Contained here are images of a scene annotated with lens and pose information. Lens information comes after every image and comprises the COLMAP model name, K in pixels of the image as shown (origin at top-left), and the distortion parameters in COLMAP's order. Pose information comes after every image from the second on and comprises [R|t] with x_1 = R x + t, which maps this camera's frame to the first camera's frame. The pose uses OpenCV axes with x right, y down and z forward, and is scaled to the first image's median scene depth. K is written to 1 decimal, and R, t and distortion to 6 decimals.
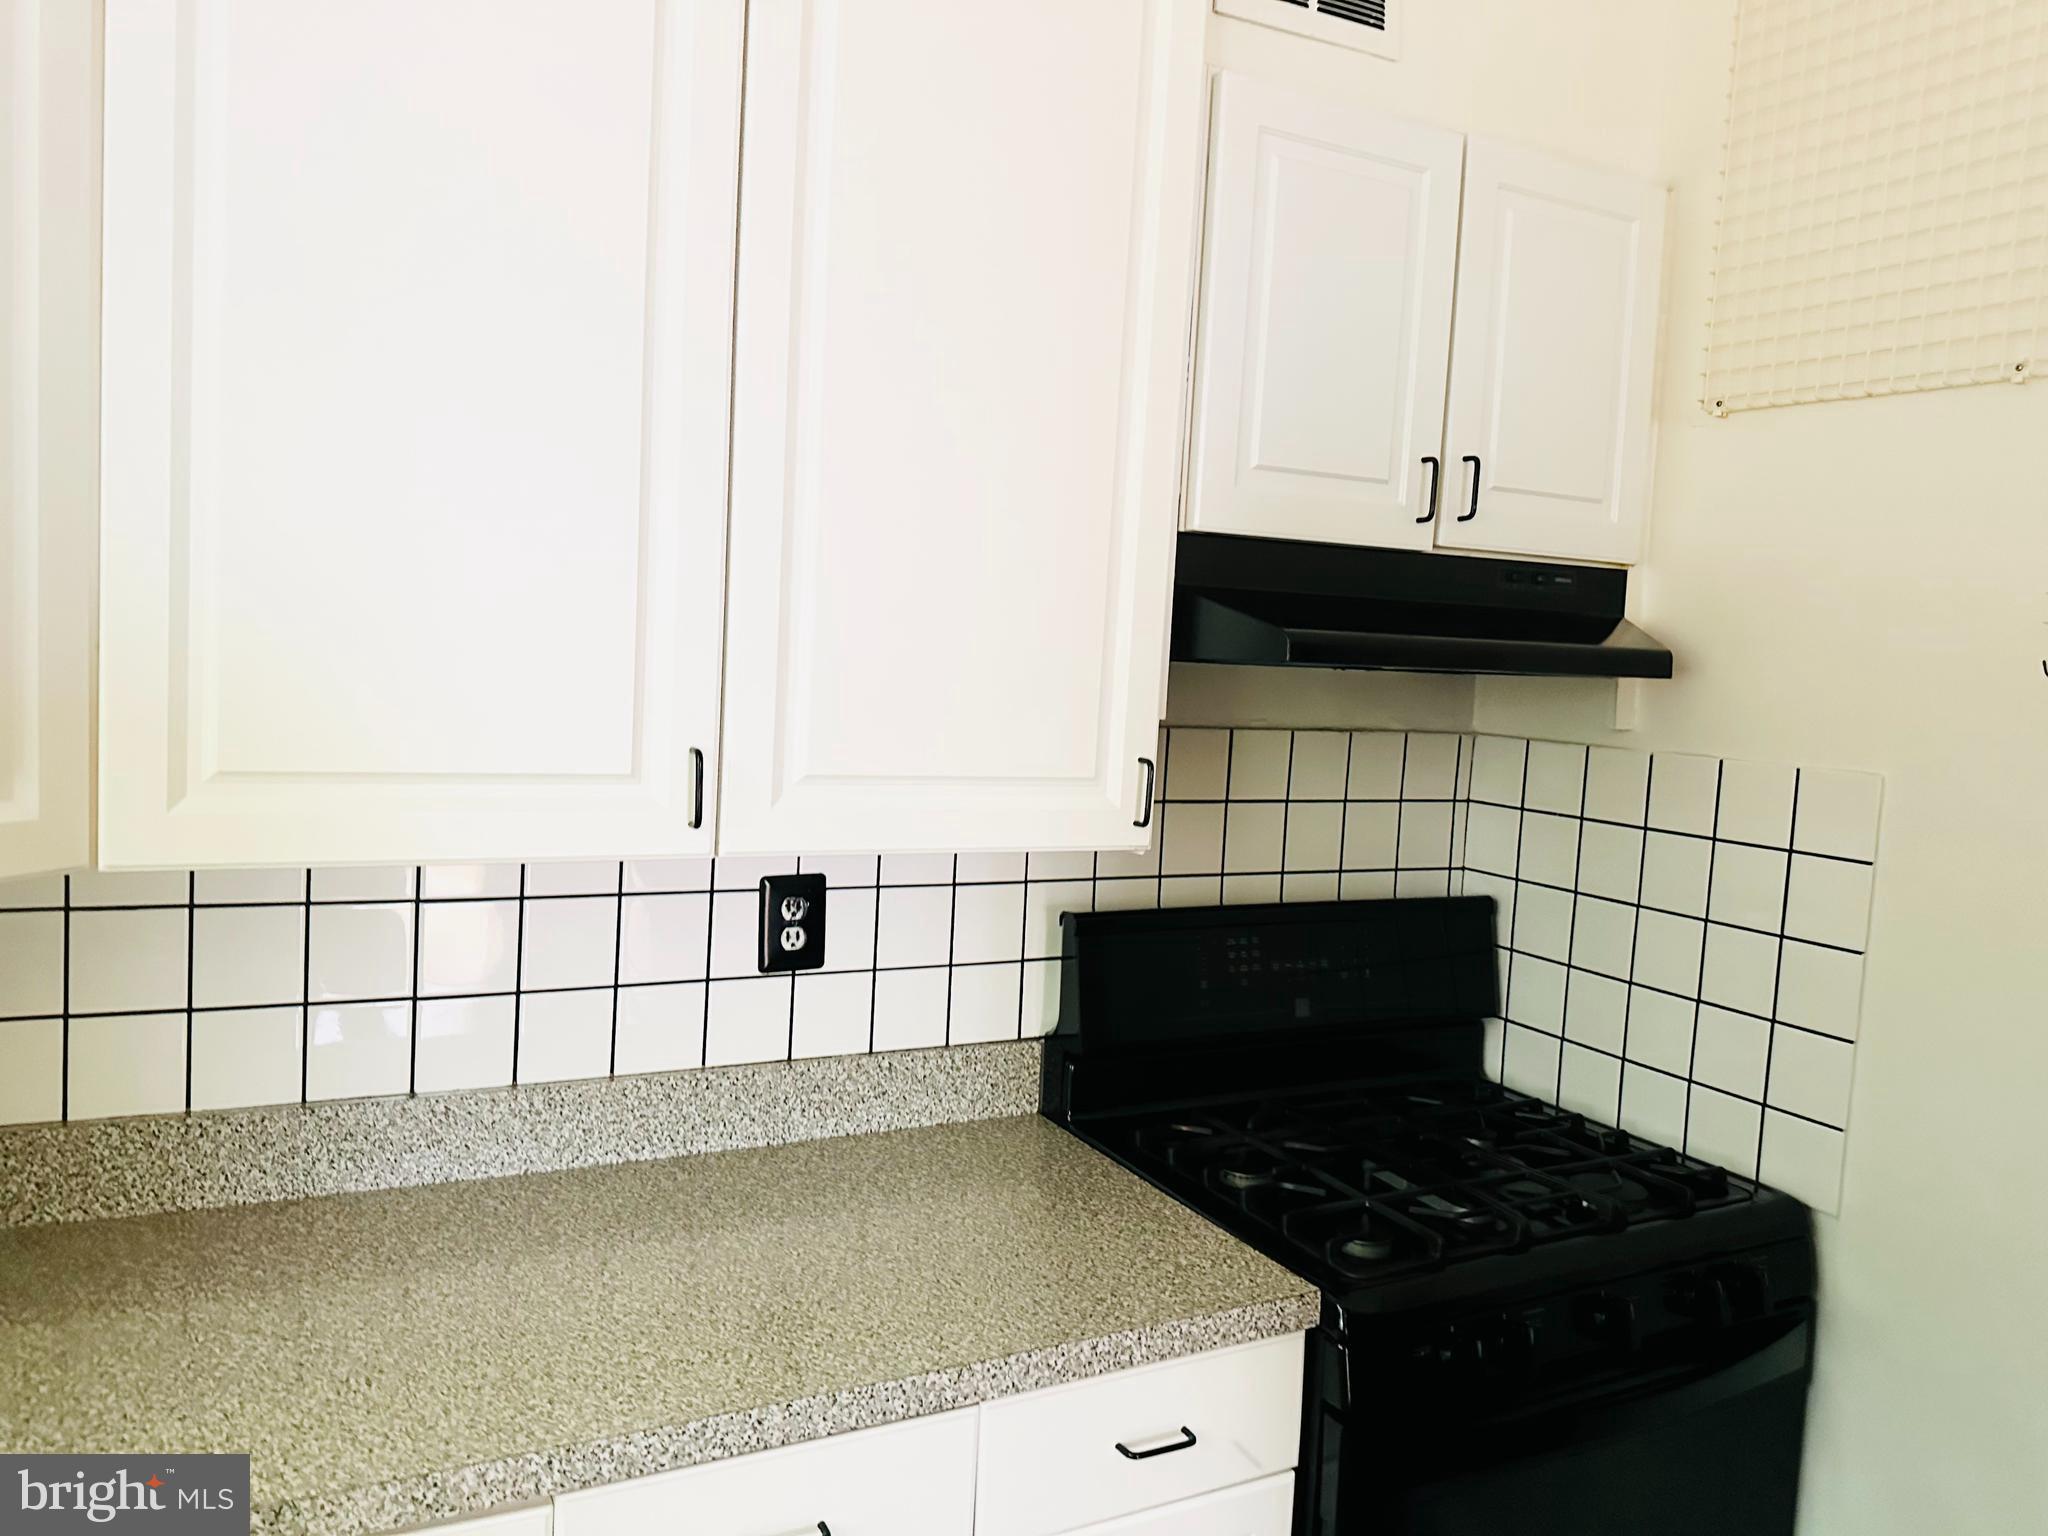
lens RADIAL K [[1449.6, 0, 1012.3], [0, 1449.6, 755.6], [0, 0, 1]] dist [0.042672, -0.038894]
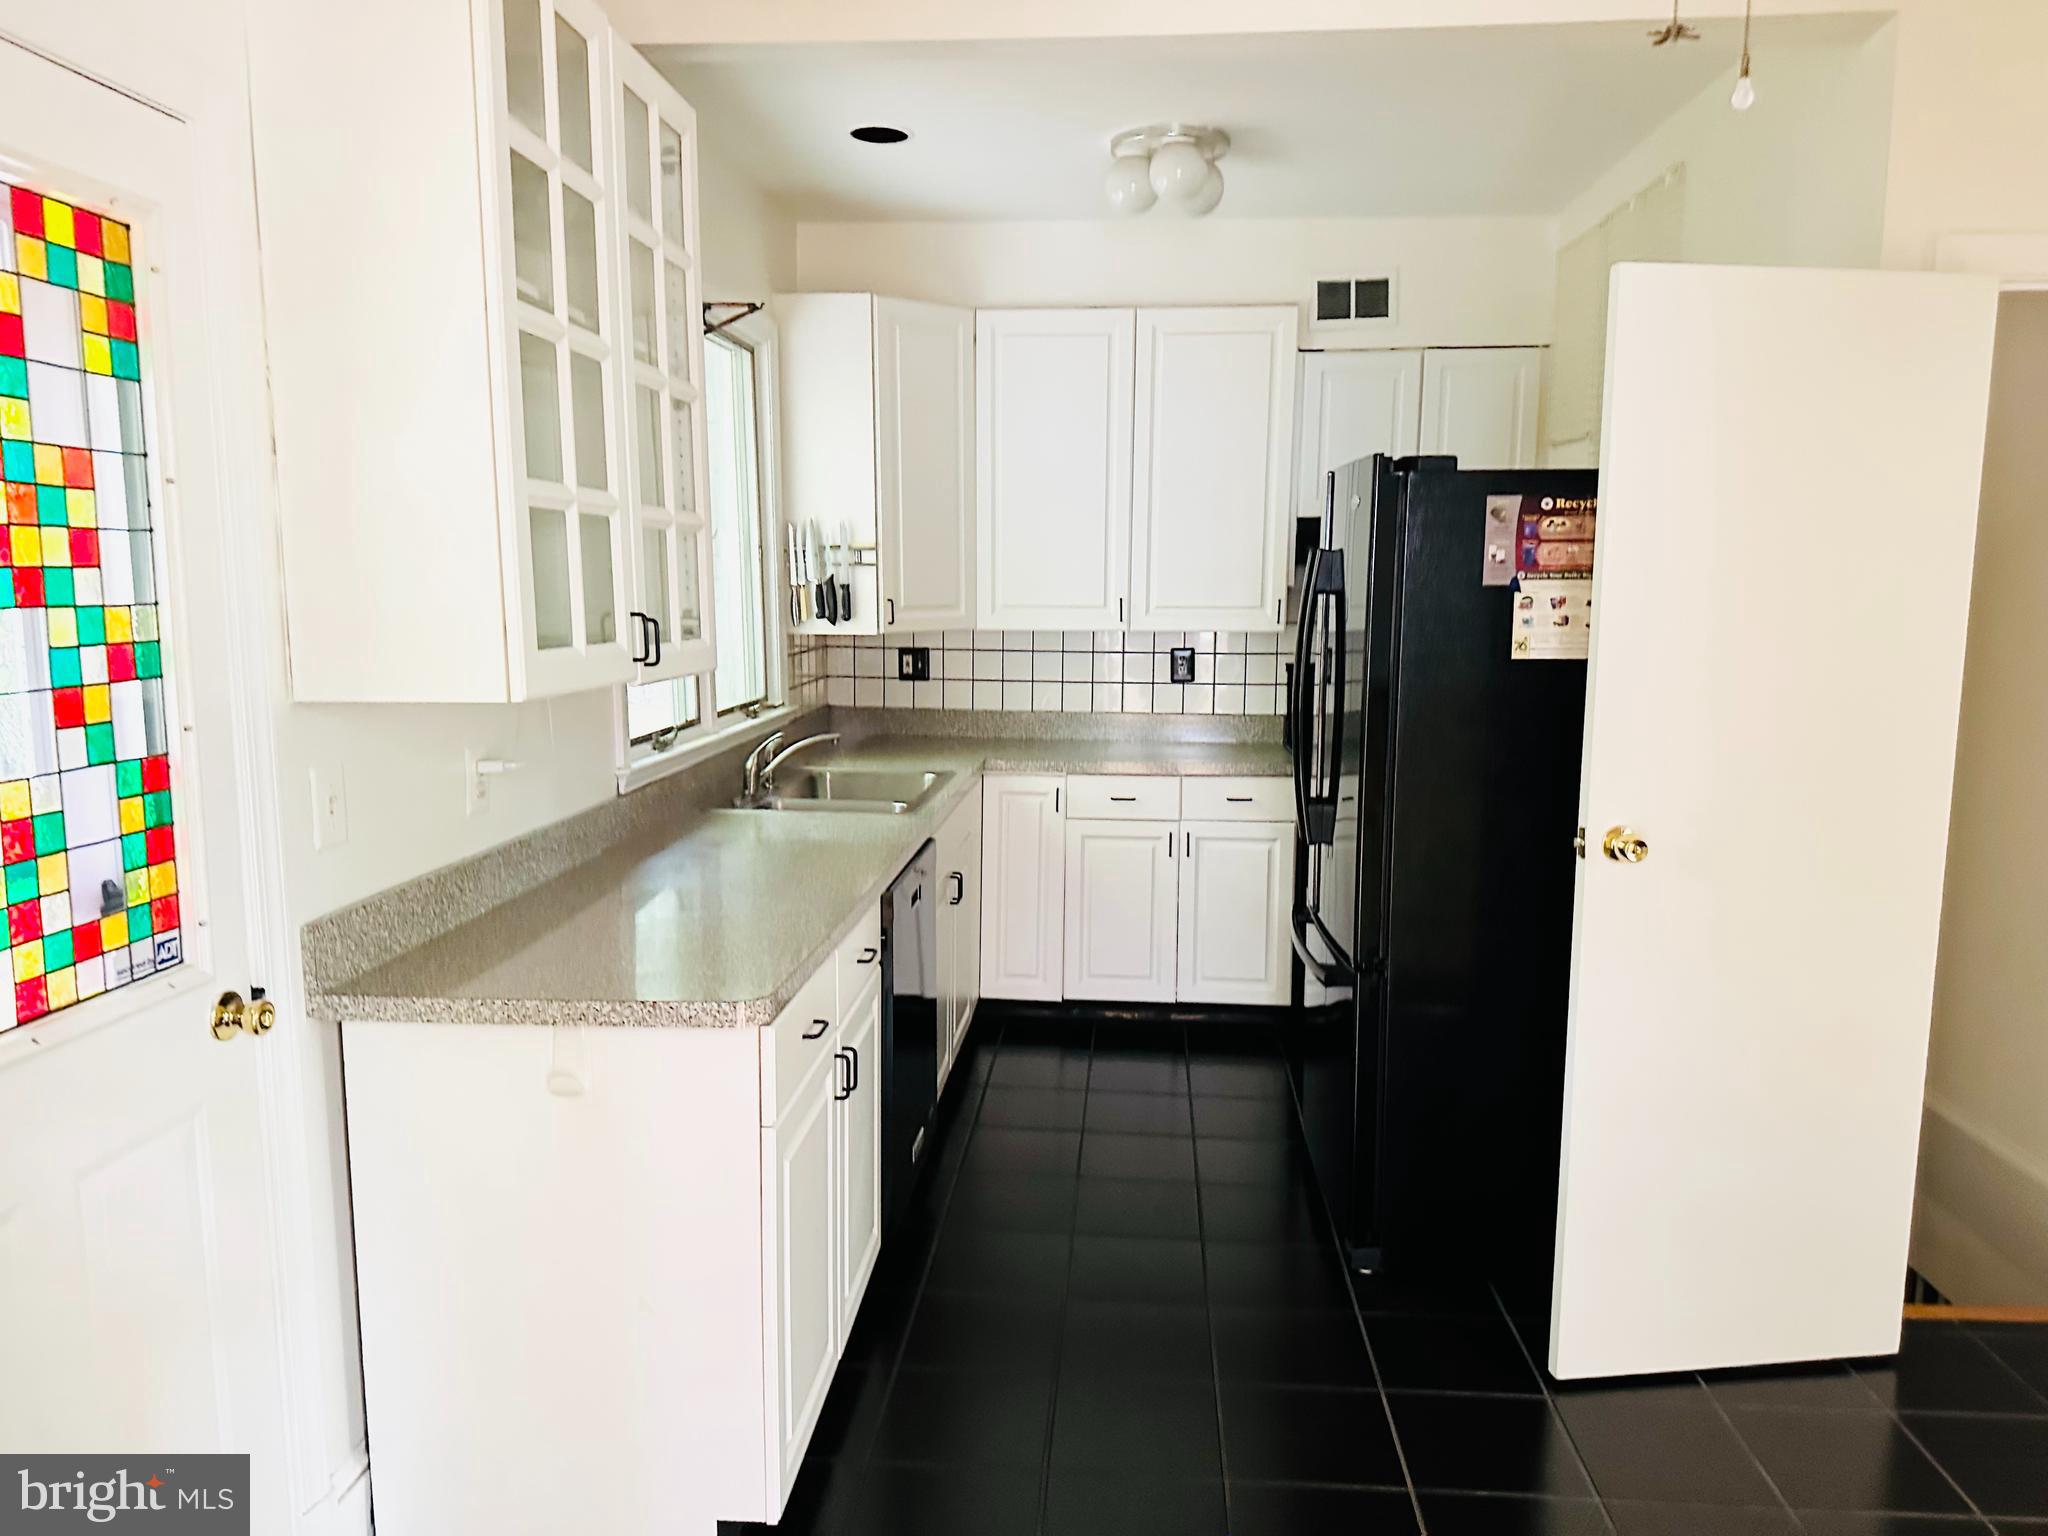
lens RADIAL K [[1449.6, 0, 1019.2], [0, 1449.6, 769.4], [0, 0, 1]] dist [0.042672, -0.038894]
pose [[0.840755, 0.030273, -0.540568, 1.153942], [-0.005512, 0.998862, 0.047364, 0.190821], [0.541387, -0.036842, 0.839966, -1.619363]]
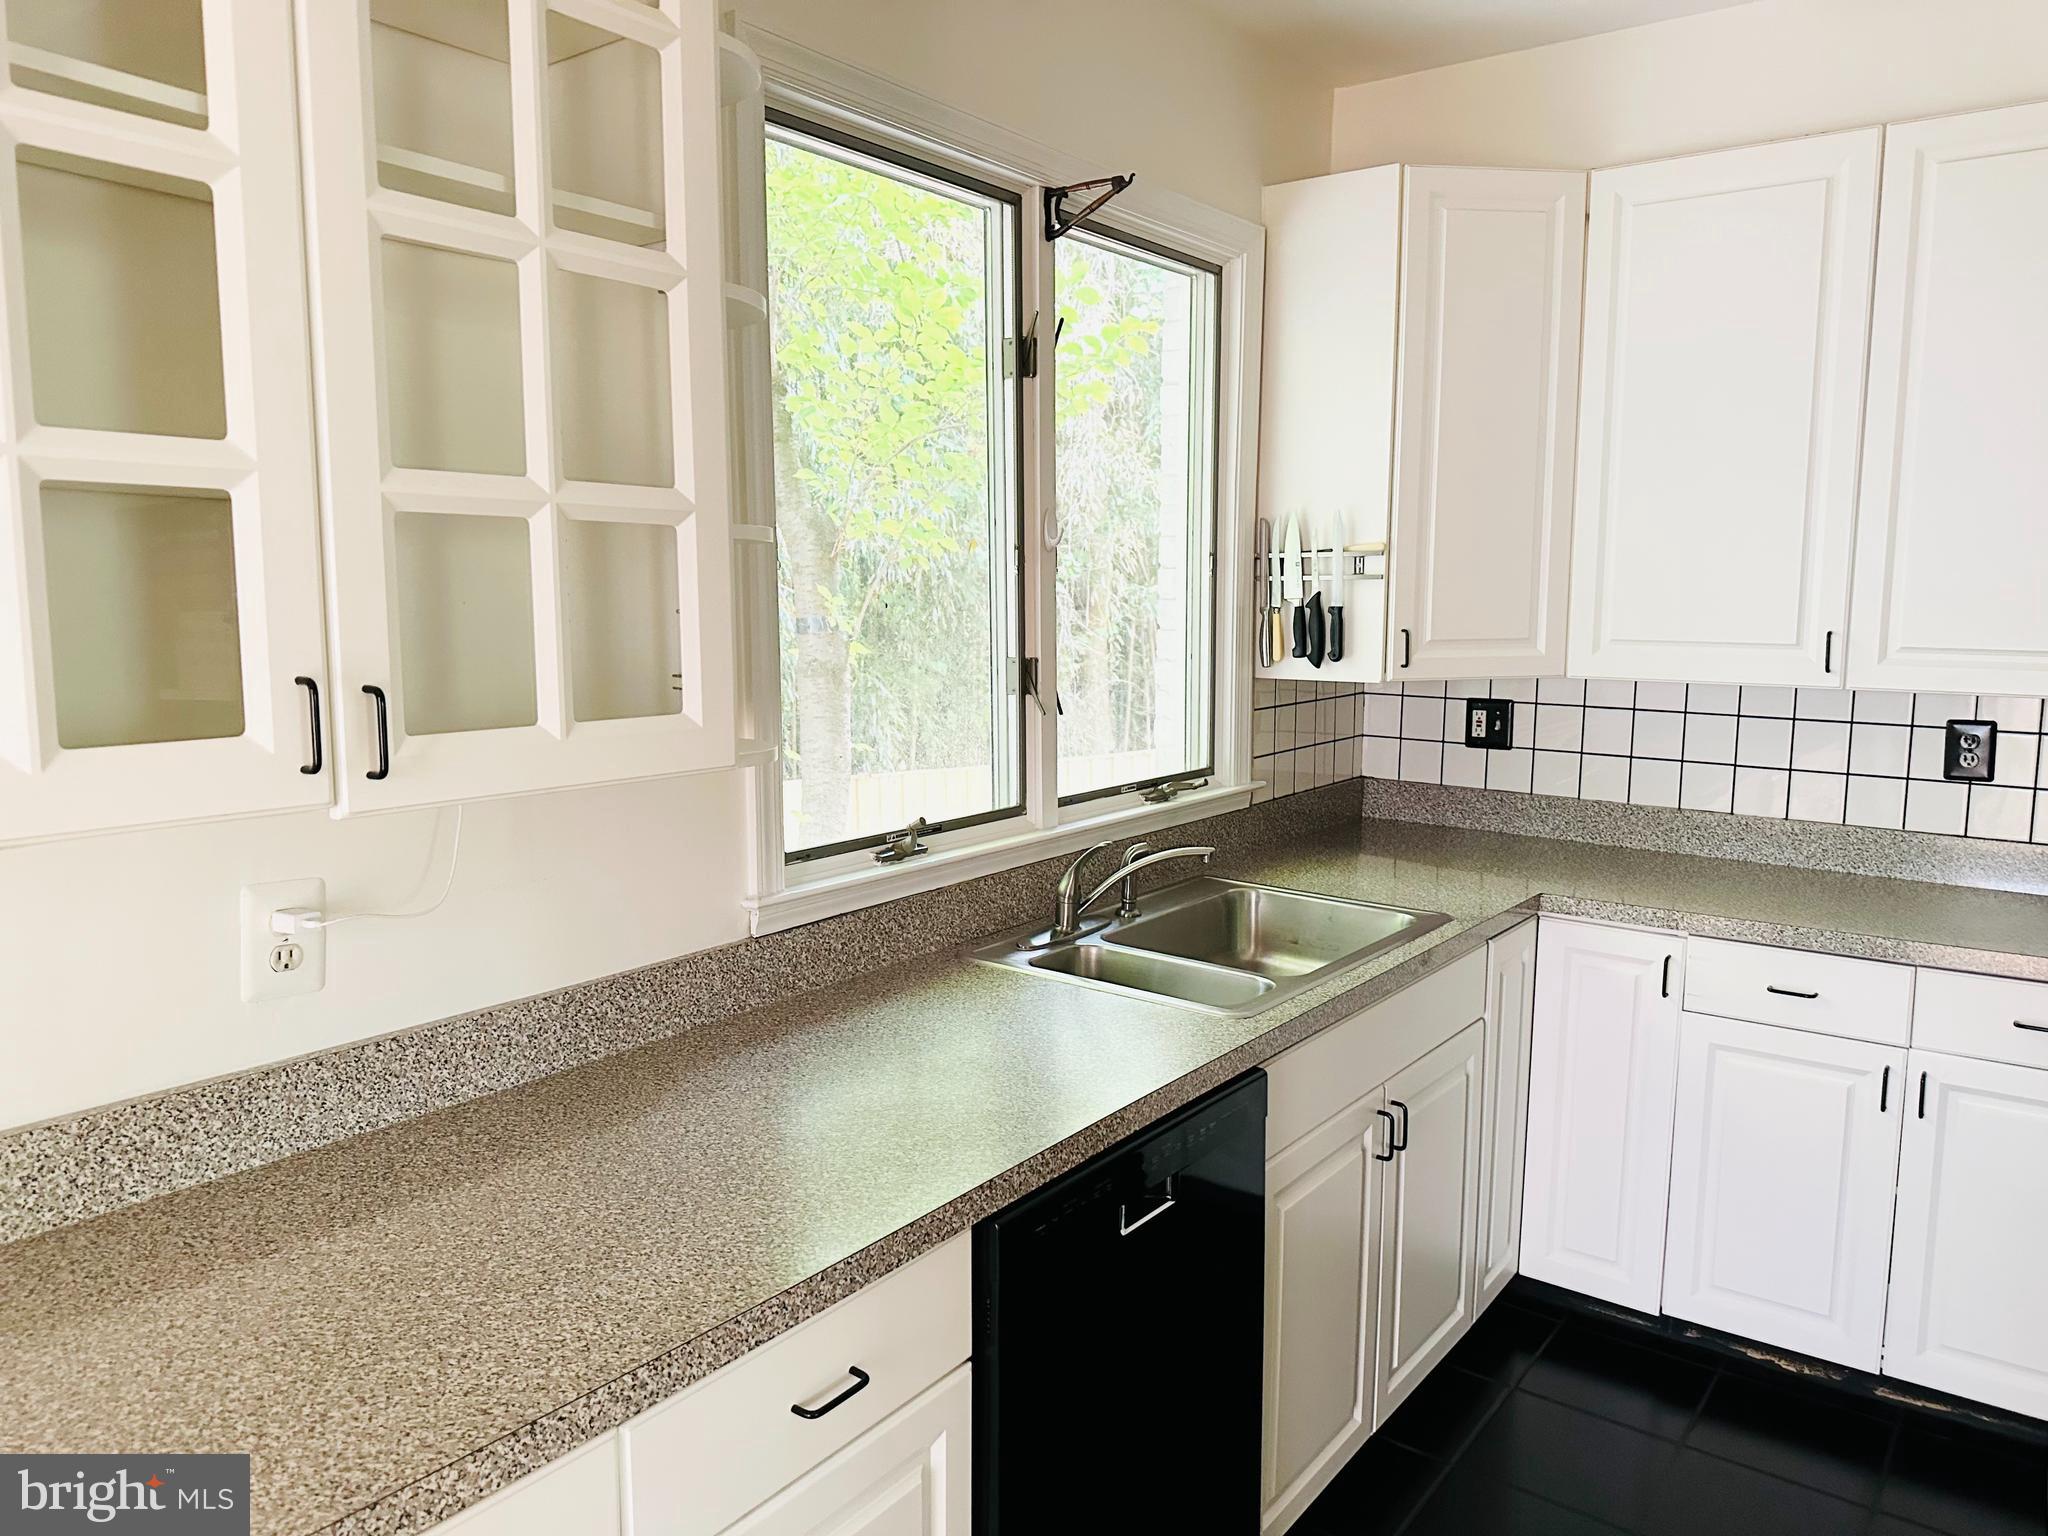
lens RADIAL K [[1449.6, 0, 1019.9], [0, 1449.6, 738.4], [0, 0, 1]] dist [0.042672, -0.038894]
pose [[0.425863, 0.054300, -0.903157, 0.889380], [-0.050446, 0.998070, 0.036220, 0.097739], [0.903380, 0.030136, 0.427780, -0.669257]]
